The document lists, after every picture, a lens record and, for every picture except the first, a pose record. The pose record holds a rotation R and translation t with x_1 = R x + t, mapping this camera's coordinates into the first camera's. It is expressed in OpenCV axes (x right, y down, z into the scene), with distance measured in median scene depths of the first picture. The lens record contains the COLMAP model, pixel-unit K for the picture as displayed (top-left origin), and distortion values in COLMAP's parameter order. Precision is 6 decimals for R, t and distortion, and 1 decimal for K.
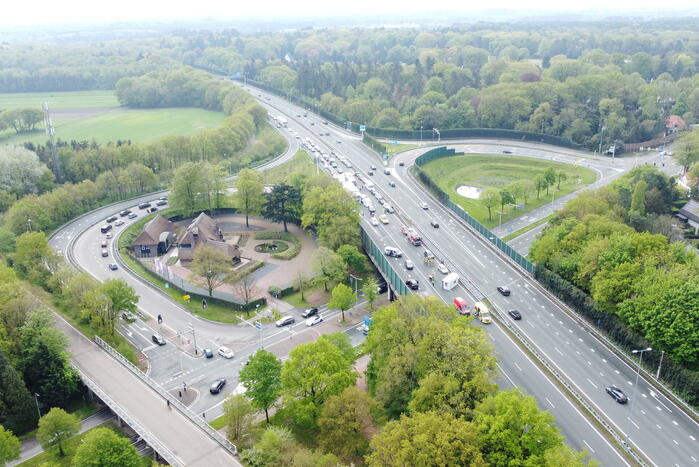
lens RADIAL K [[626.1, 0, 349.5], [0, 626.1, 233.5], [0, 0, 1]] dist [0.004547, -0.010740]
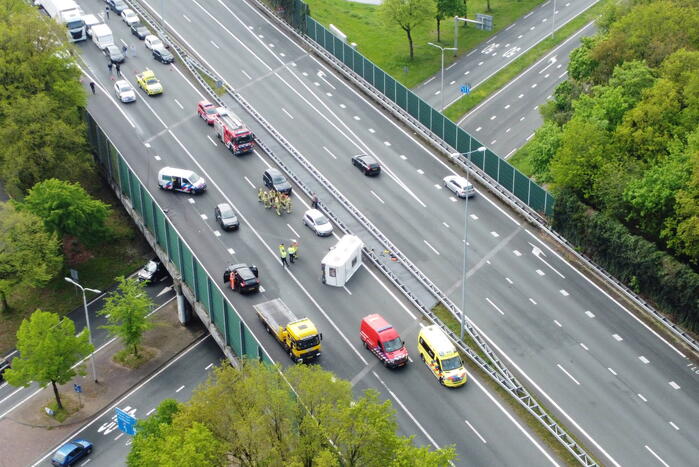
lens RADIAL K [[1254.2, 0, 349.5], [0, 1254.2, 233.5], [0, 0, 1]] dist [0.000175, -0.059469]
pose [[0.976561, -0.100966, 0.190090, 0.018470], [0.071591, 0.985235, 0.155519, -0.041375], [-0.202986, -0.138266, 0.969371, 0.206149]]
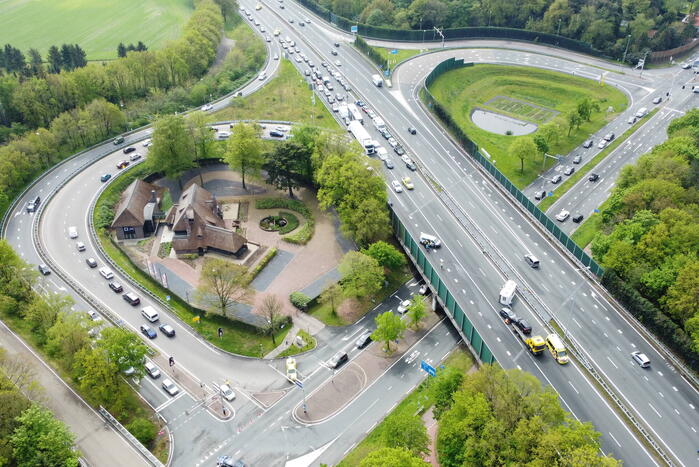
lens RADIAL K [[626.1, 0, 349.5], [0, 626.1, 233.5], [0, 0, 1]] dist [0.004547, -0.010740]
pose [[0.996913, -0.029784, 0.072647, -0.085671], [0.011315, 0.970098, 0.242449, -0.158453], [-0.077696, -0.240878, 0.967440, 0.152954]]
